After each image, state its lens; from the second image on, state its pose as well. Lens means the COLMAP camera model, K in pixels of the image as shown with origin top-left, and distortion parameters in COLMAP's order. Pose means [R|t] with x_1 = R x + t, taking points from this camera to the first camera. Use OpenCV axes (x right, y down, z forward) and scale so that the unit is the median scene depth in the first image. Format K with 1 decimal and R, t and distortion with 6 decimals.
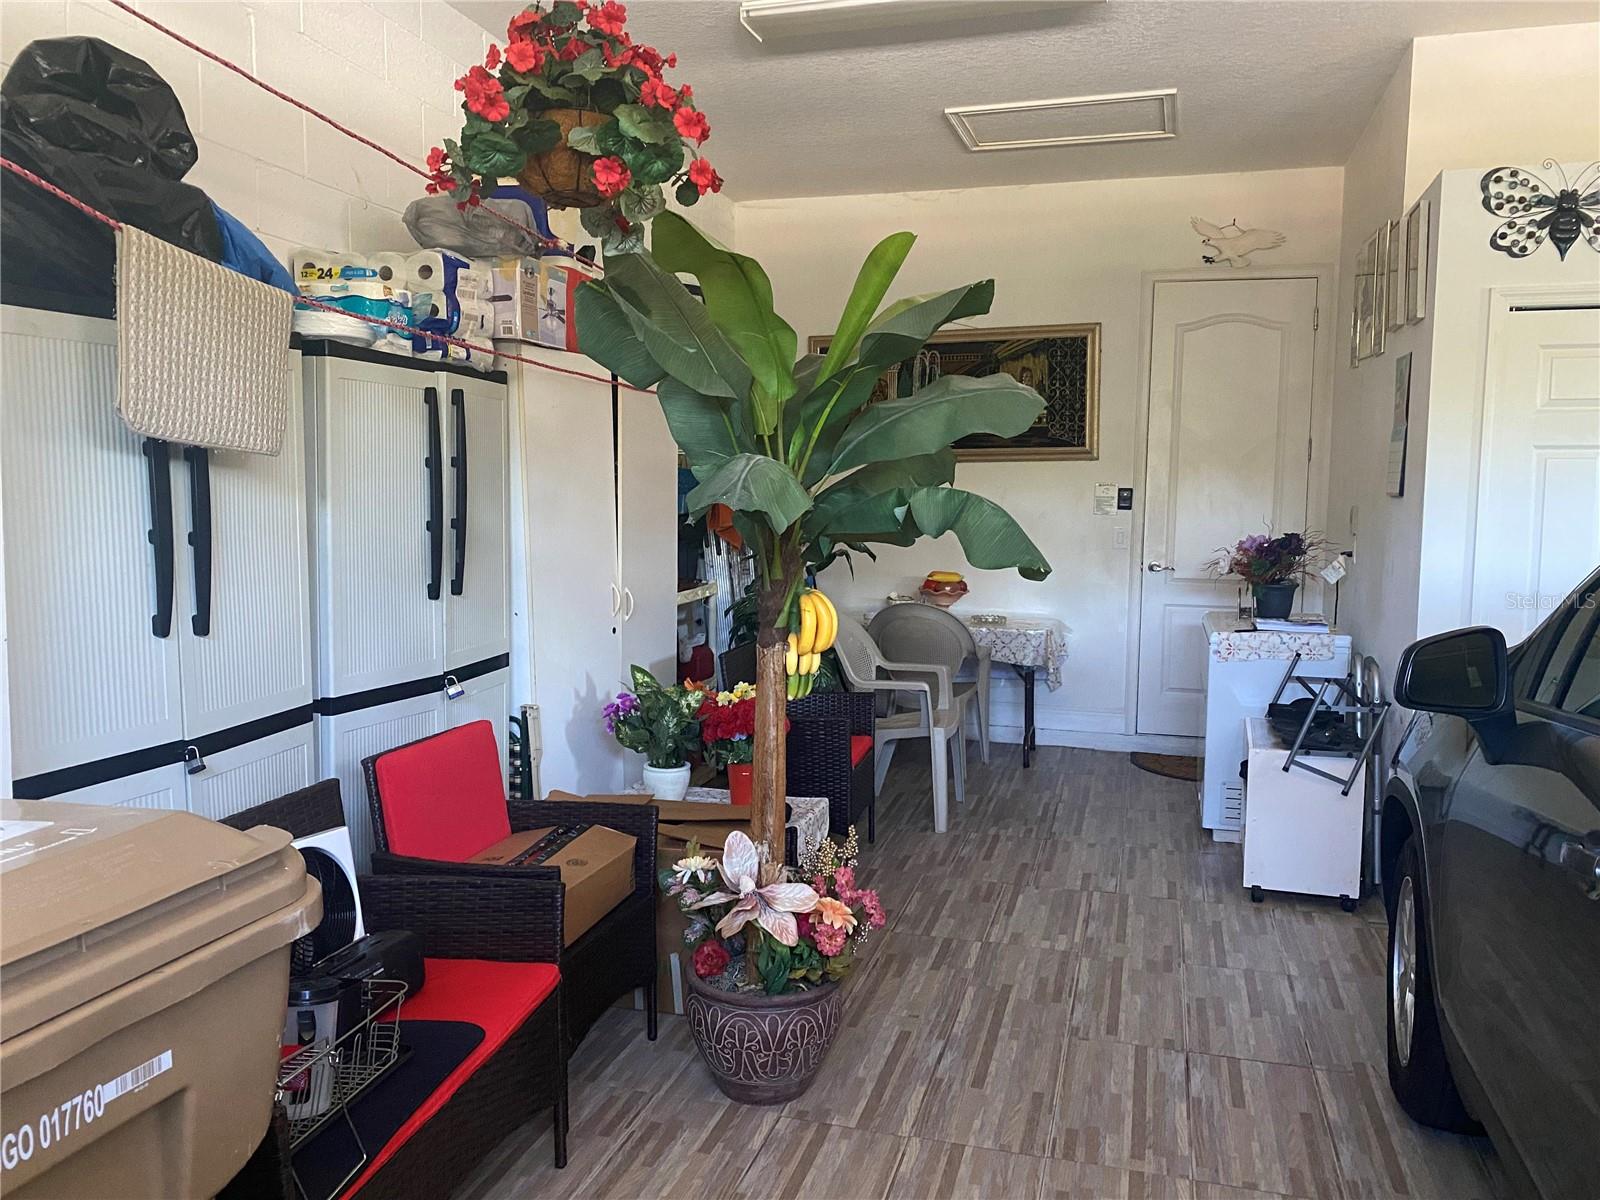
lens RADIAL K [[1281.7, 0, 800.5], [0, 1281.7, 563.2], [0, 0, 1]] dist [0.140252, -0.125961]
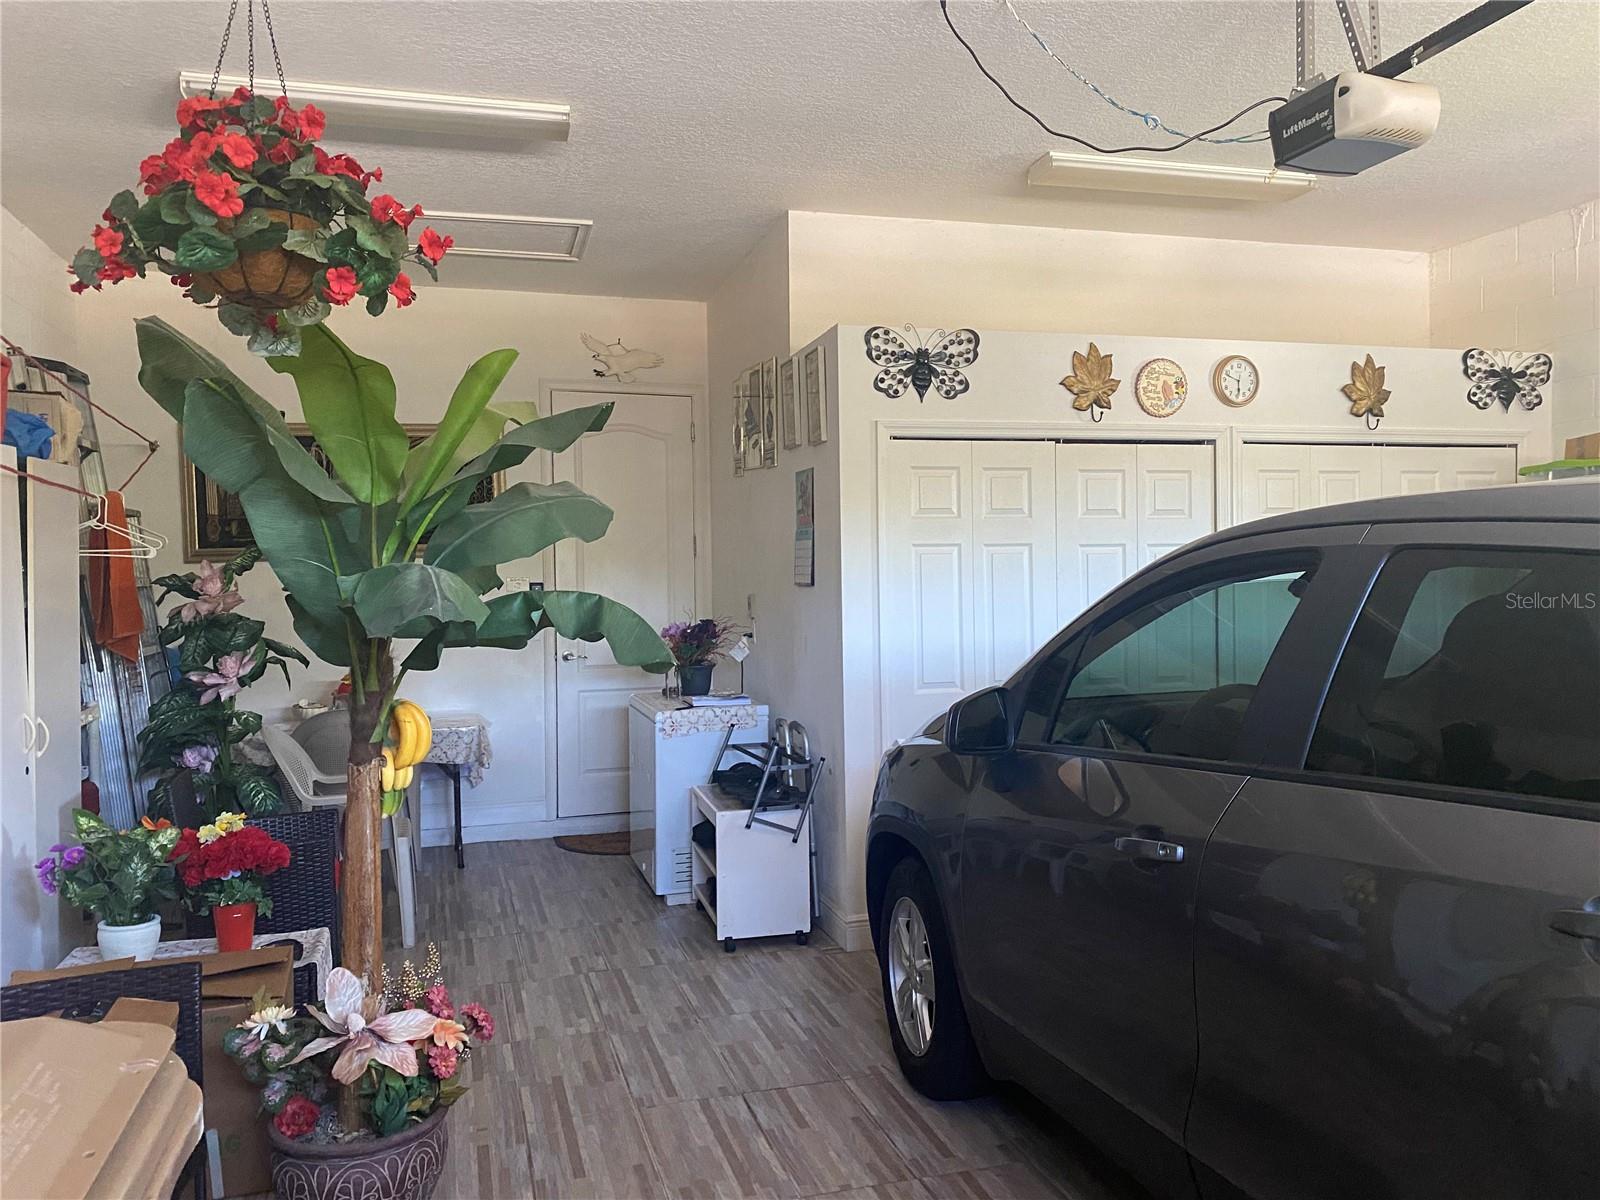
lens RADIAL K [[1281.7, 0, 800.5], [0, 1281.7, 563.2], [0, 0, 1]] dist [0.140252, -0.125961]
pose [[0.856955, -0.019607, 0.515019, -0.176386], [0.055033, 0.997044, -0.053615, -0.010042], [-0.512445, 0.074288, 0.855500, -0.003134]]
